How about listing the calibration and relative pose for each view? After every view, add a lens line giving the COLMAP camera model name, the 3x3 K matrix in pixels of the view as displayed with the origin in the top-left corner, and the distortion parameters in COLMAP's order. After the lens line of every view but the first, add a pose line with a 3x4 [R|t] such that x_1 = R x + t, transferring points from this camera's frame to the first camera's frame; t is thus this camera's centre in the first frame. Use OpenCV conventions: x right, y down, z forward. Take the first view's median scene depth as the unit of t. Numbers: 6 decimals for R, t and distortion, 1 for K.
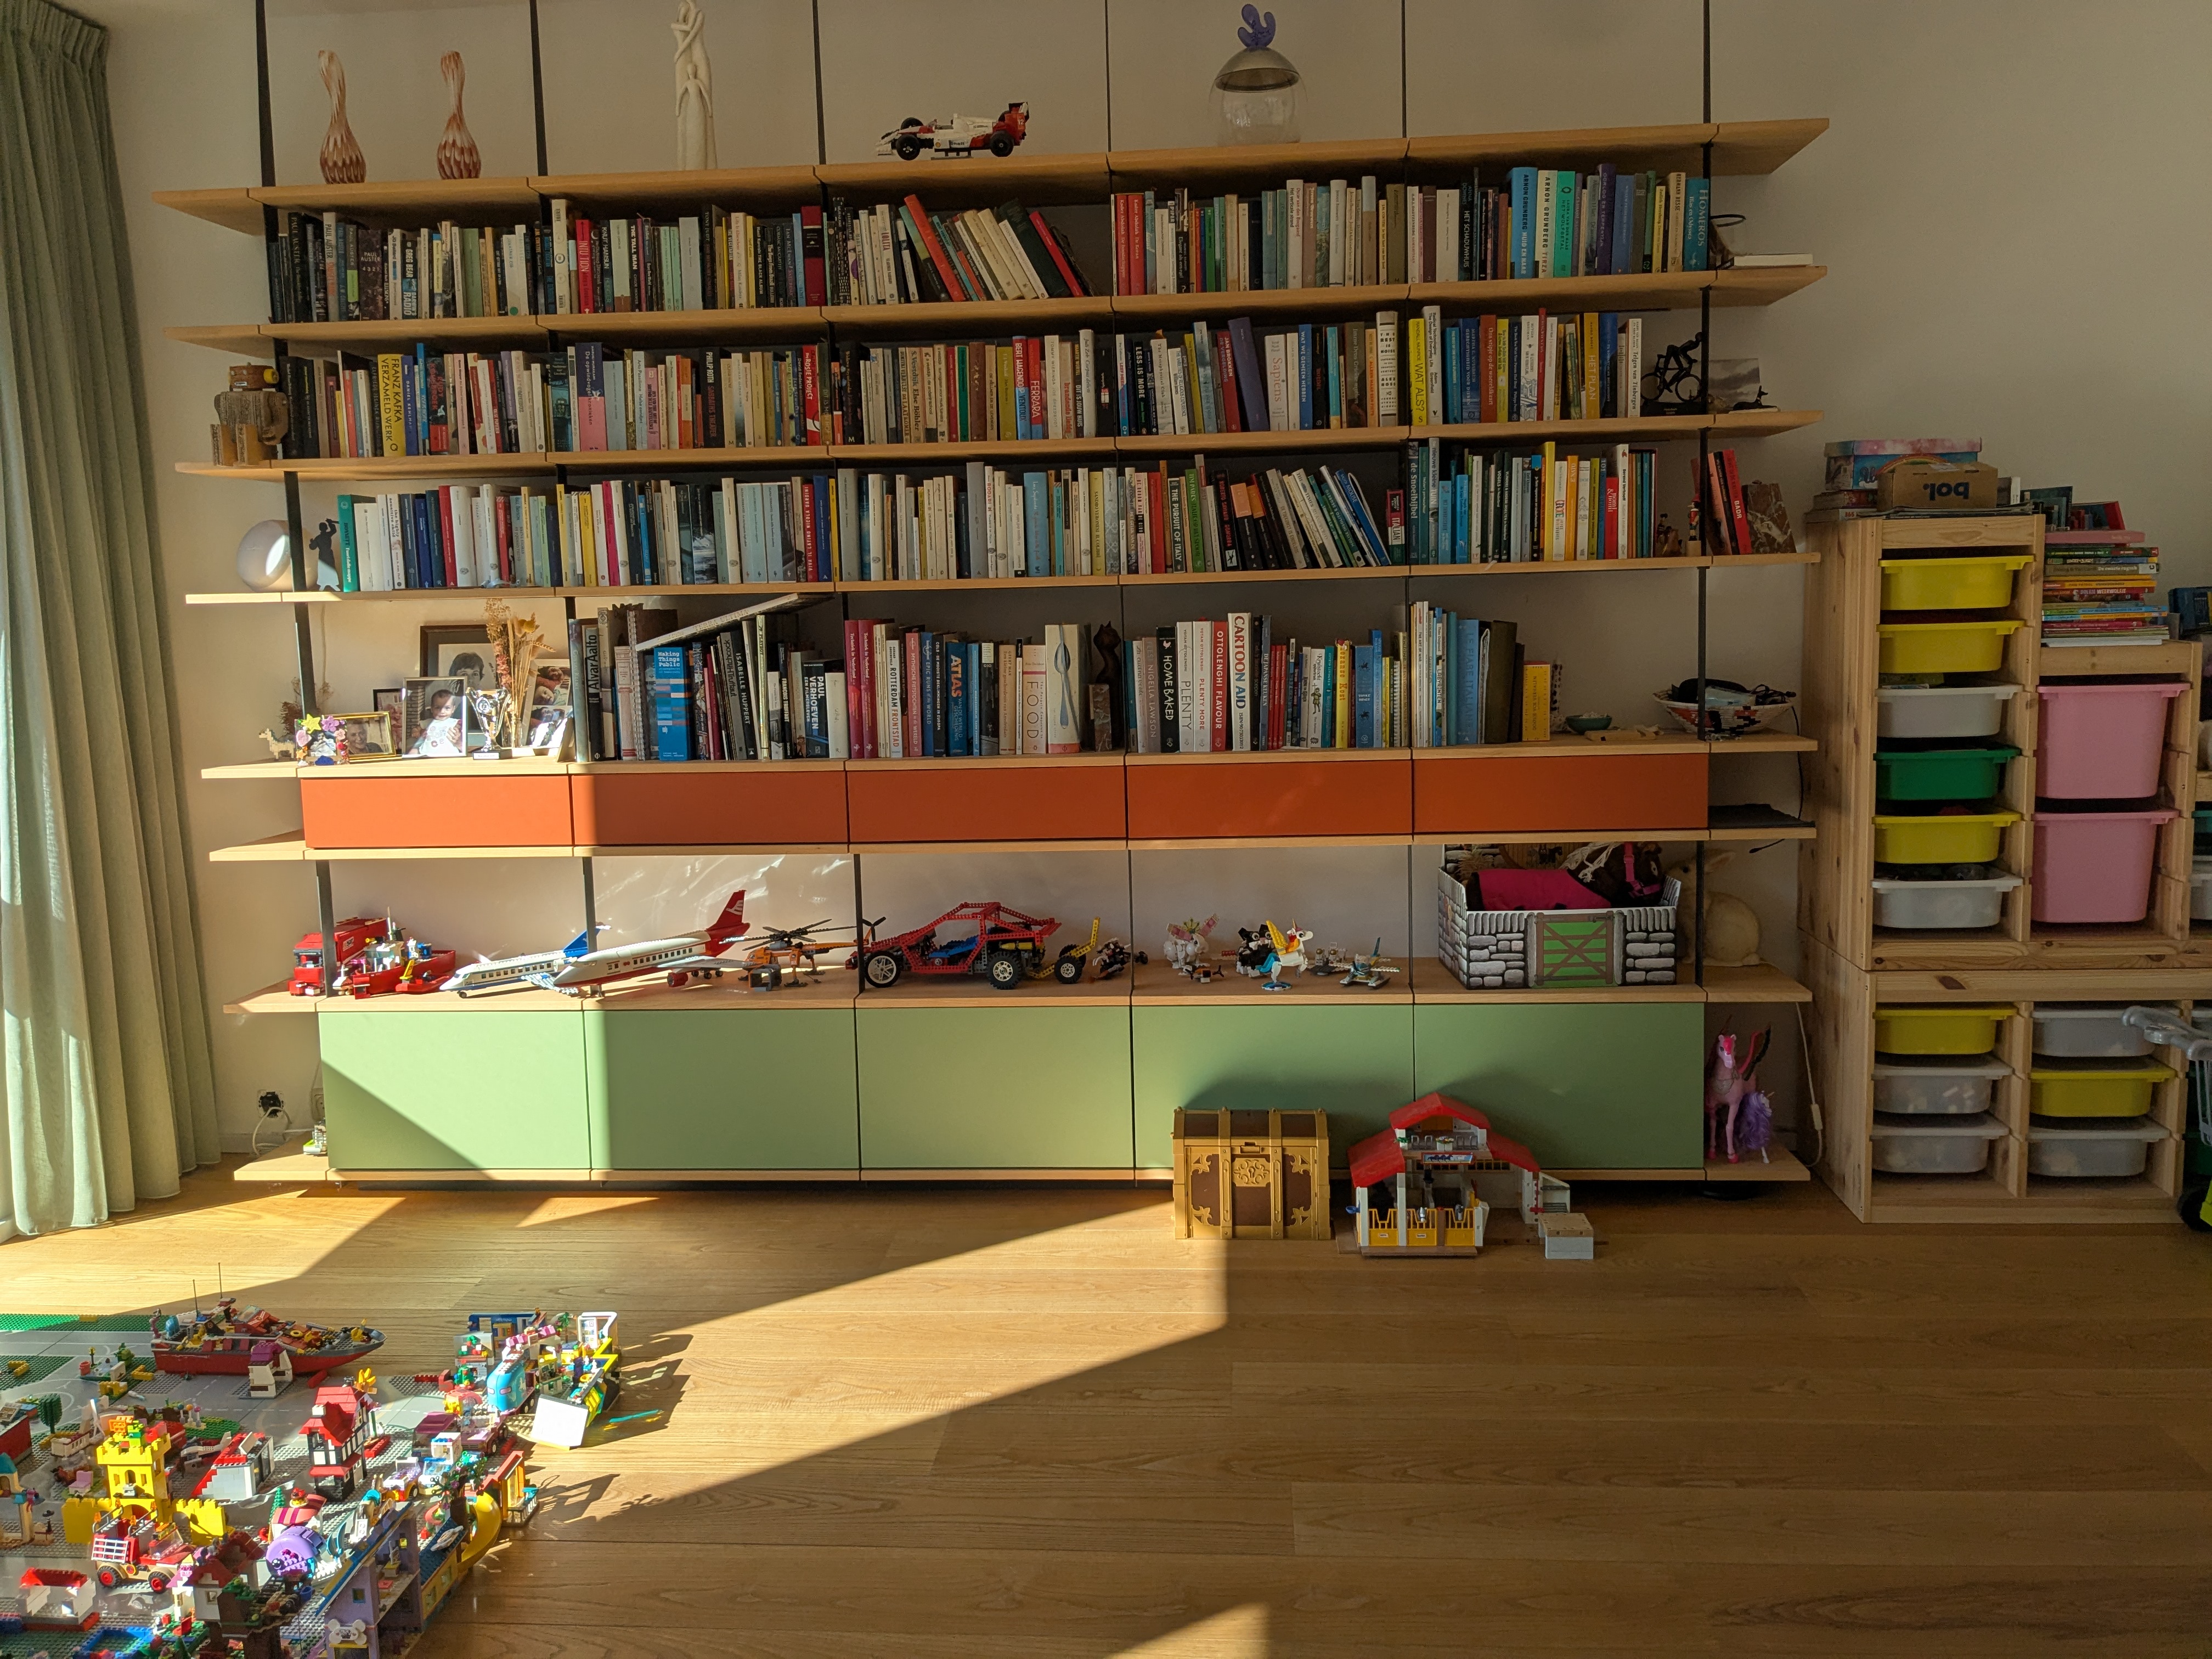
lens RADIAL K [[1708.0, 0, 1105.9], [0, 1708.0, 808.1], [0, 0, 1]] dist [-0.000098, -0.005266]
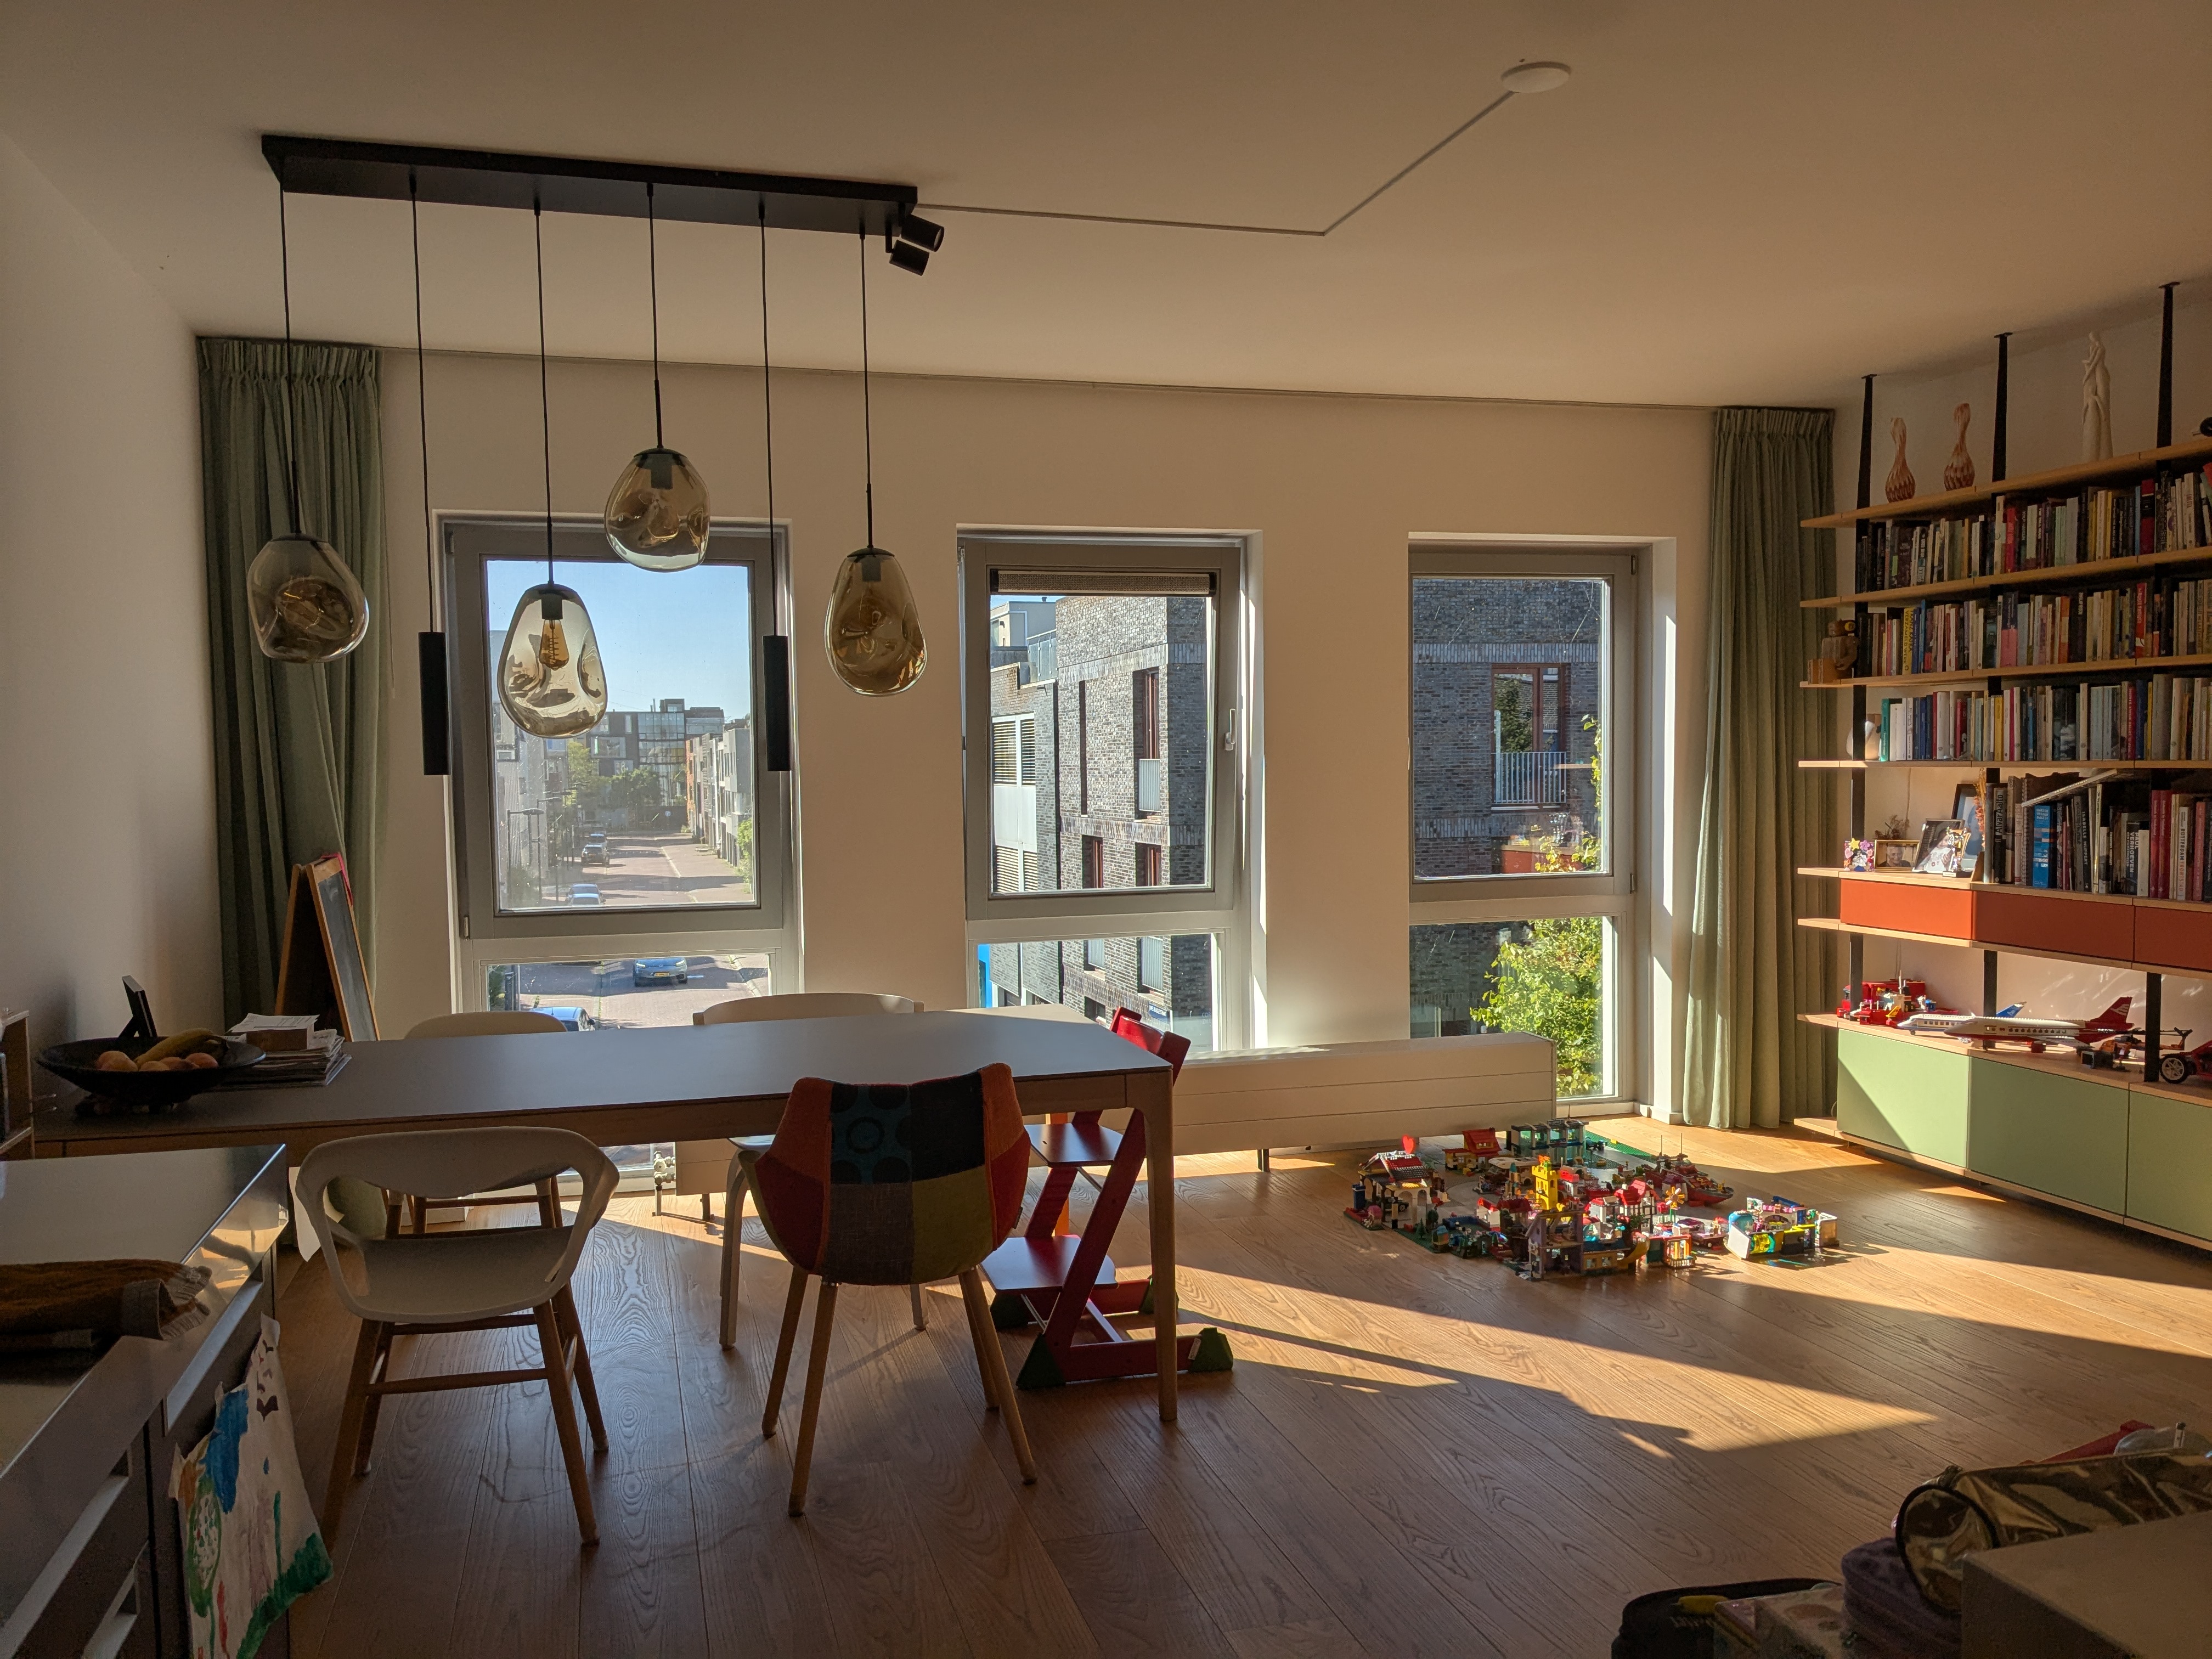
lens RADIAL K [[1761.3, 0, 1105.8], [0, 1761.3, 921.1], [0, 0, 1]] dist [0.179635, -0.124659]
pose [[0.334176, 0.105130, -0.936629, 0.905467], [-0.109112, 0.991393, 0.072347, -0.025971], [0.936173, 0.078021, 0.342771, -0.217522]]
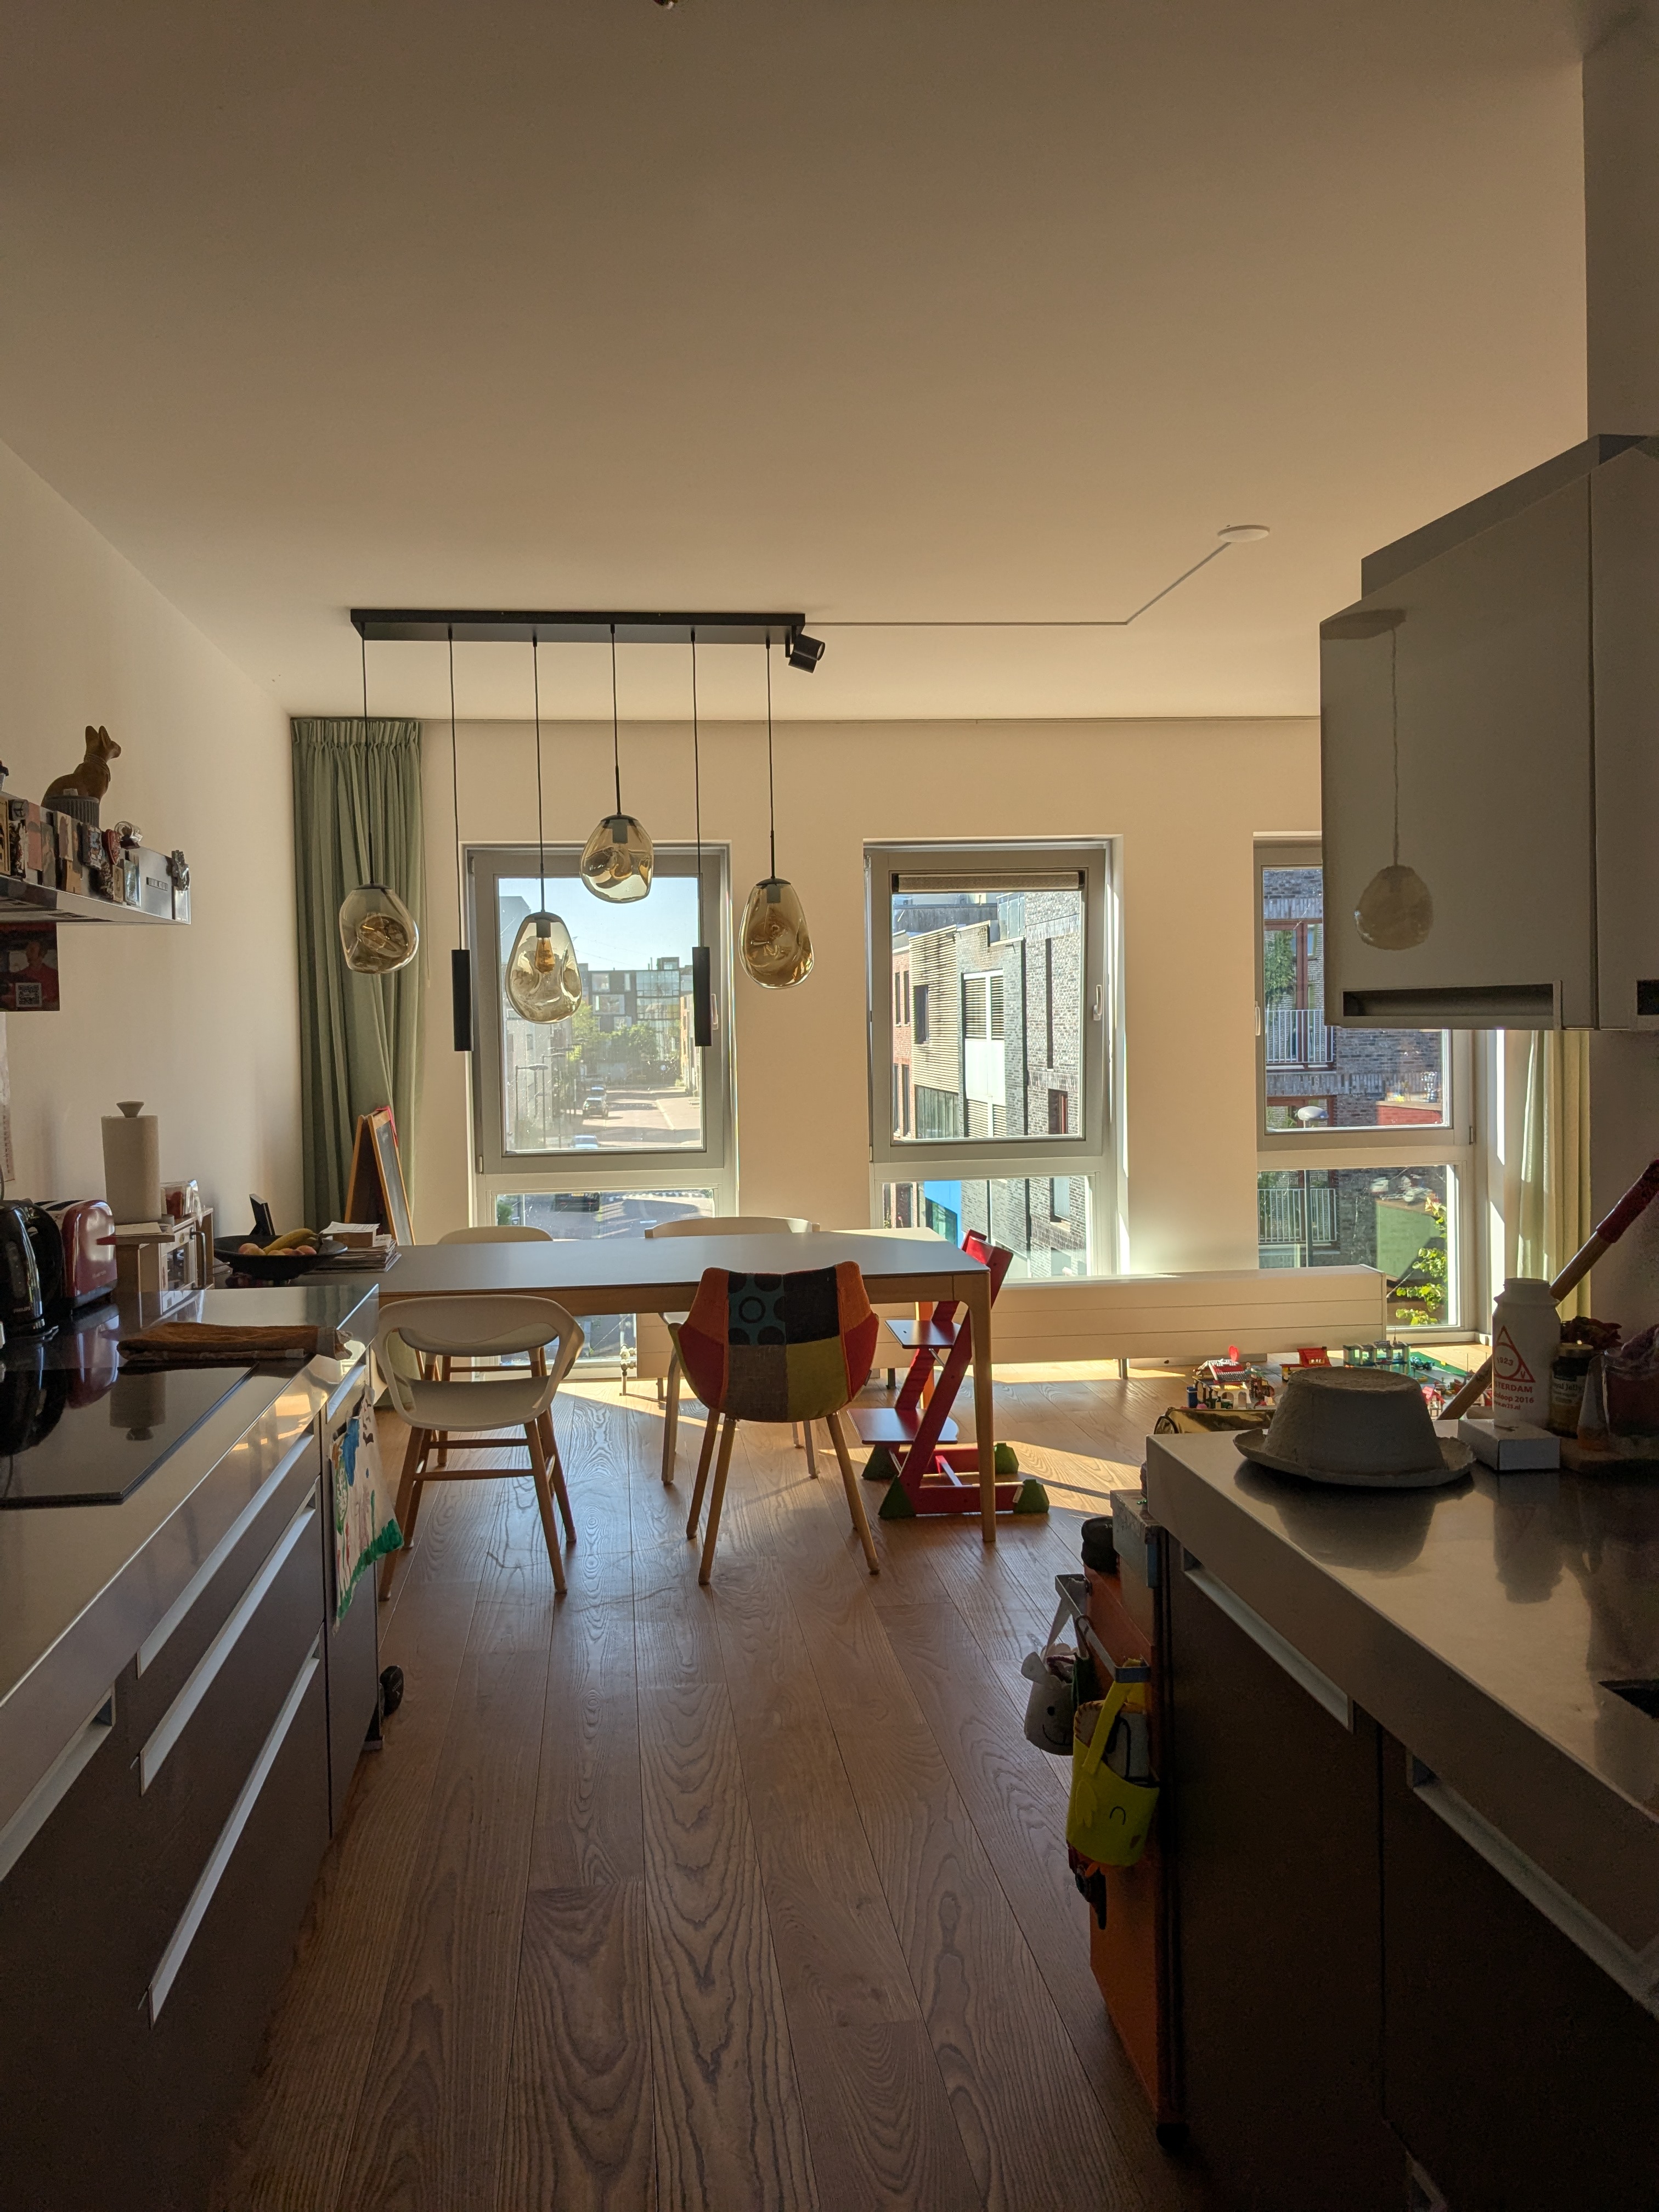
lens RADIAL K [[1757.0, 0, 828.0], [0, 1757.0, 1162.7], [0, 0, 1]] dist [0.335579, -0.001942]
pose [[0.192043, 0.101030, -0.976172, 1.341860], [-0.105550, 0.991044, 0.081804, -0.057759], [0.975694, 0.087325, 0.200987, -0.224094]]
